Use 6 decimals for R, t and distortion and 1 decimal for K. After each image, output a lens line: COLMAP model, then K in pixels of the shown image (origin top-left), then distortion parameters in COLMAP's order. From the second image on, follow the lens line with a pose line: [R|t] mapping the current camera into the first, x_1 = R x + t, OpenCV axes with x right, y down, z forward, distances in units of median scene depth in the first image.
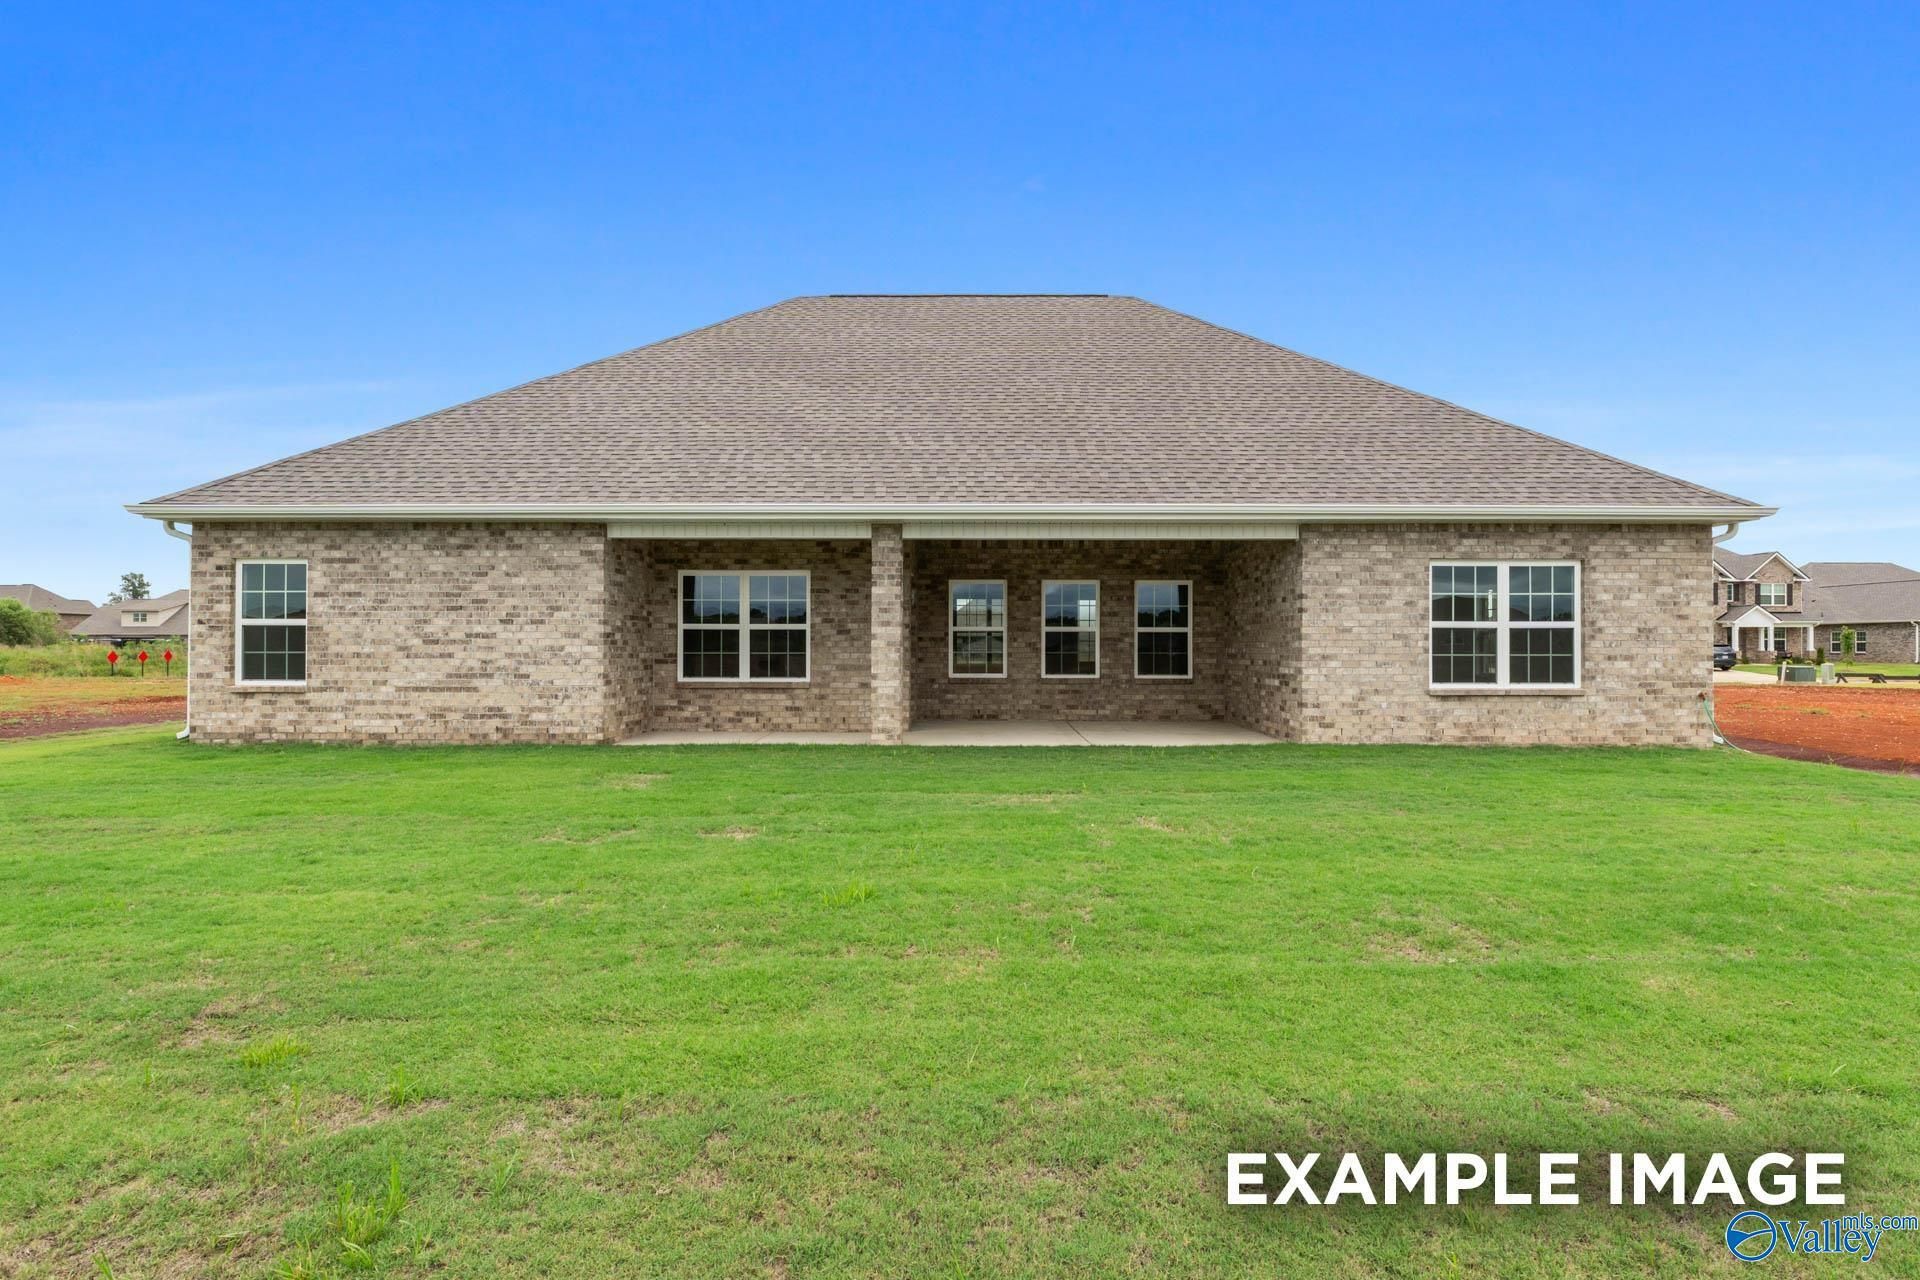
lens RADIAL K [[1011.4, 0, 960.0], [0, 1011.4, 640.0], [0, 0, 1]] dist [-0.001240, 0.000257]
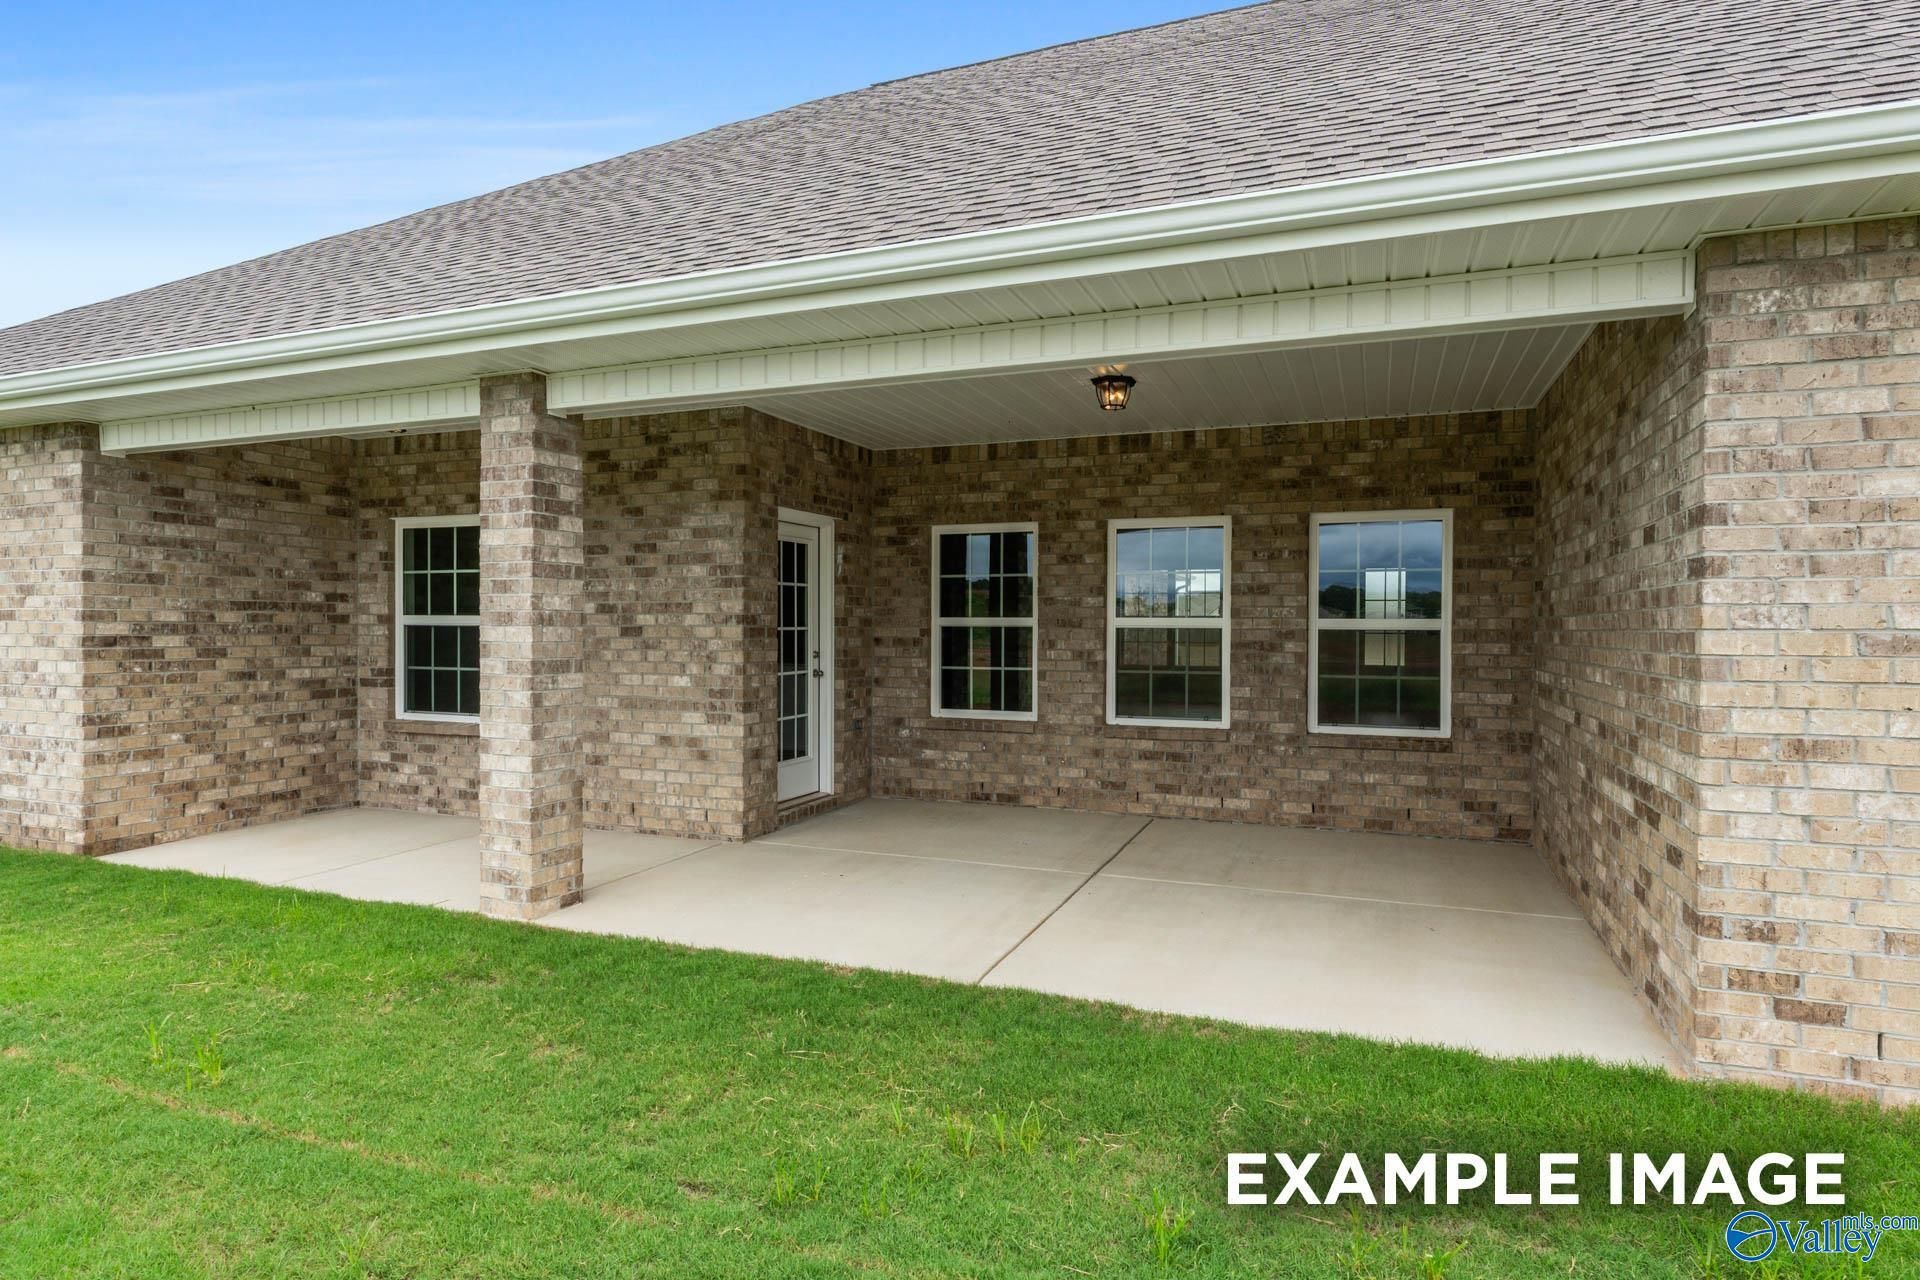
lens RADIAL K [[1042.6, 0, 960.0], [0, 1042.6, 640.0], [0, 0, 1]] dist [-0.002209, -0.000723]
pose [[0.933499, 0.006834, -0.358516, 0.250716], [-0.000031, 0.999820, 0.018979, -0.015440], [0.358581, -0.017706, 0.933331, 0.664765]]
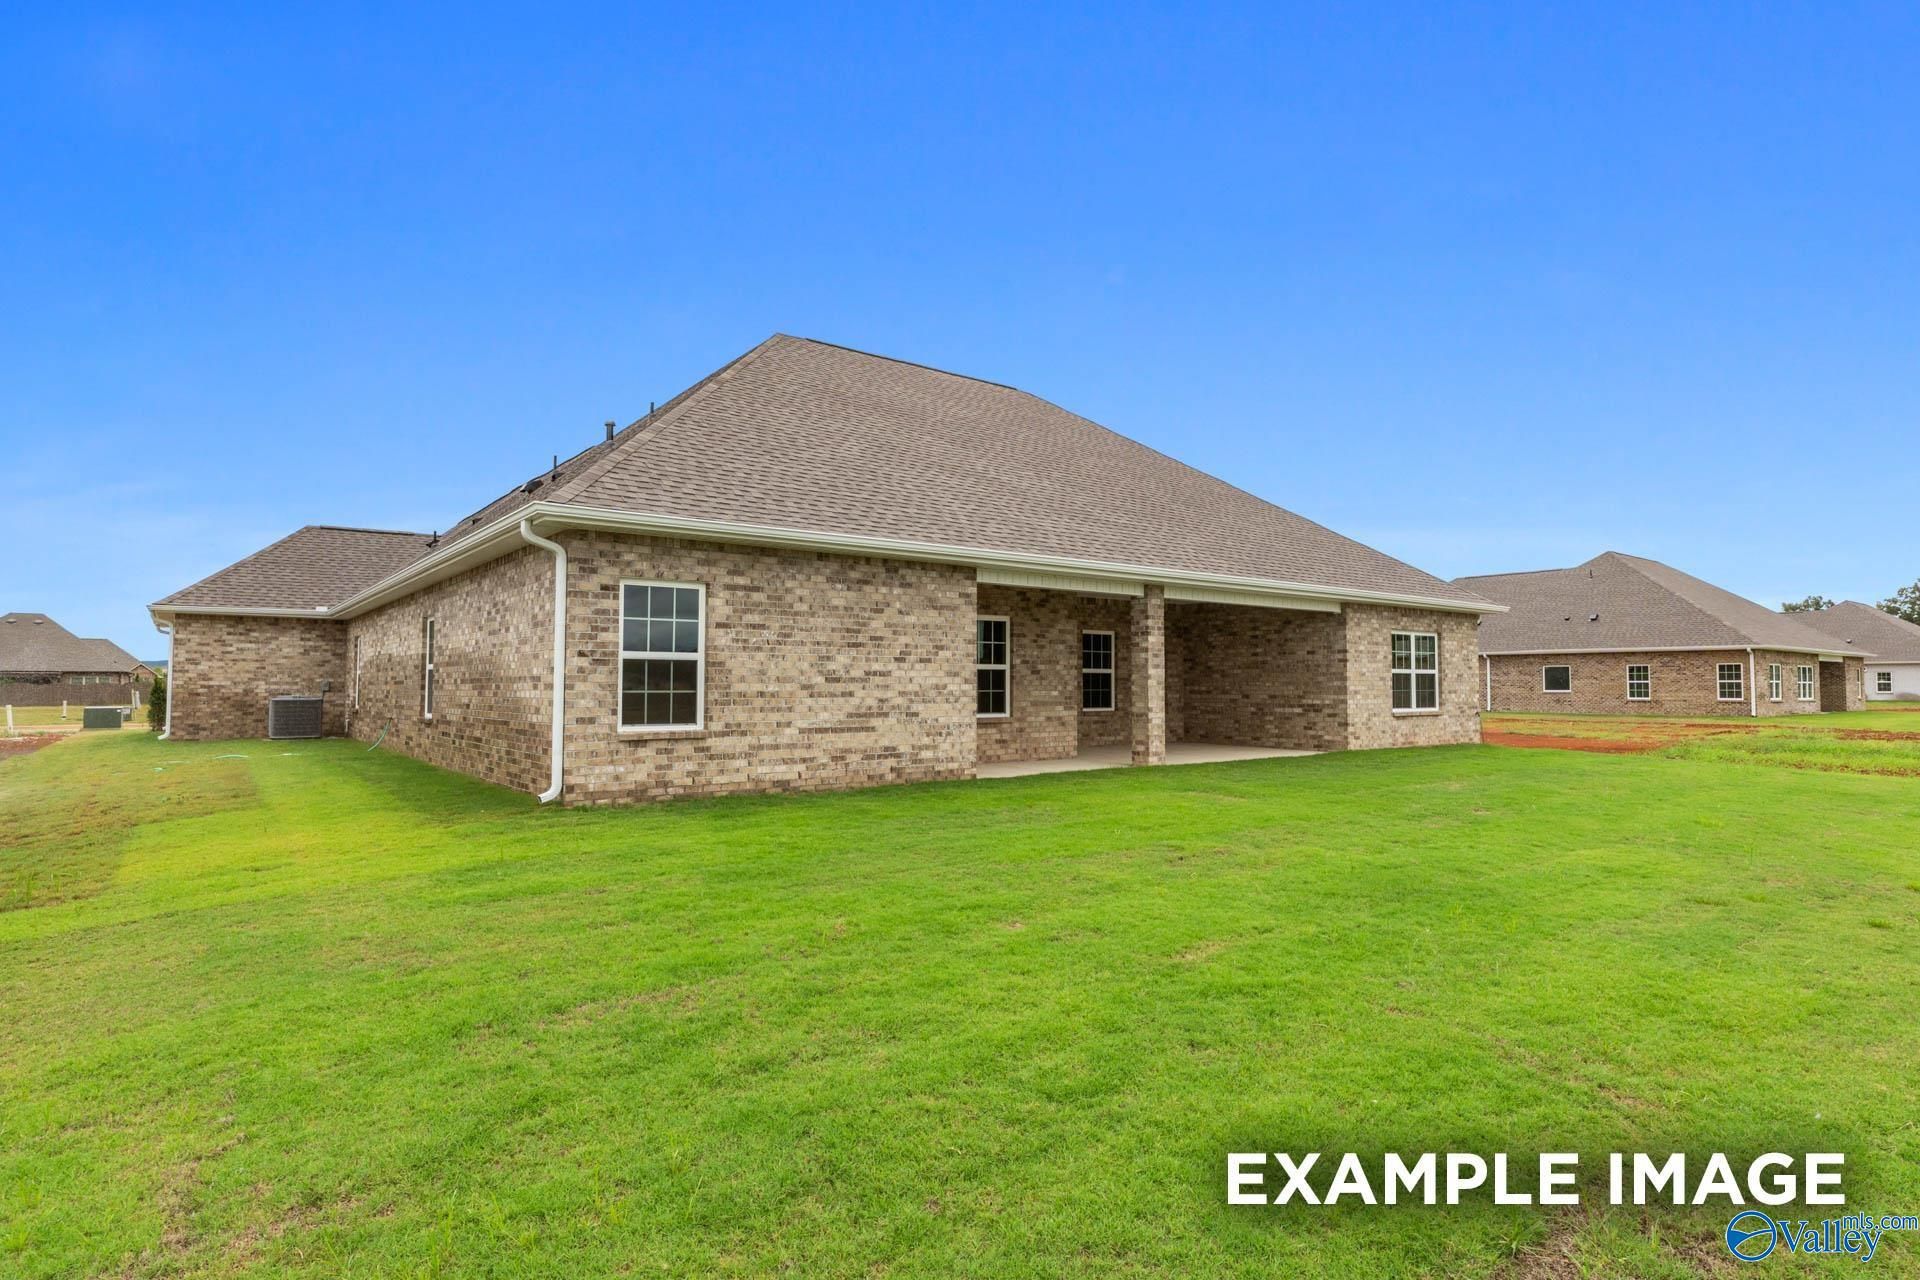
lens RADIAL K [[1011.4, 0, 960.0], [0, 1011.4, 640.0], [0, 0, 1]] dist [-0.001240, 0.000257]
pose [[0.783557, 0.028095, 0.620684, -1.016540], [-0.004804, 0.999221, -0.039164, 0.001061], [-0.621301, 0.027705, 0.783082, 0.185428]]
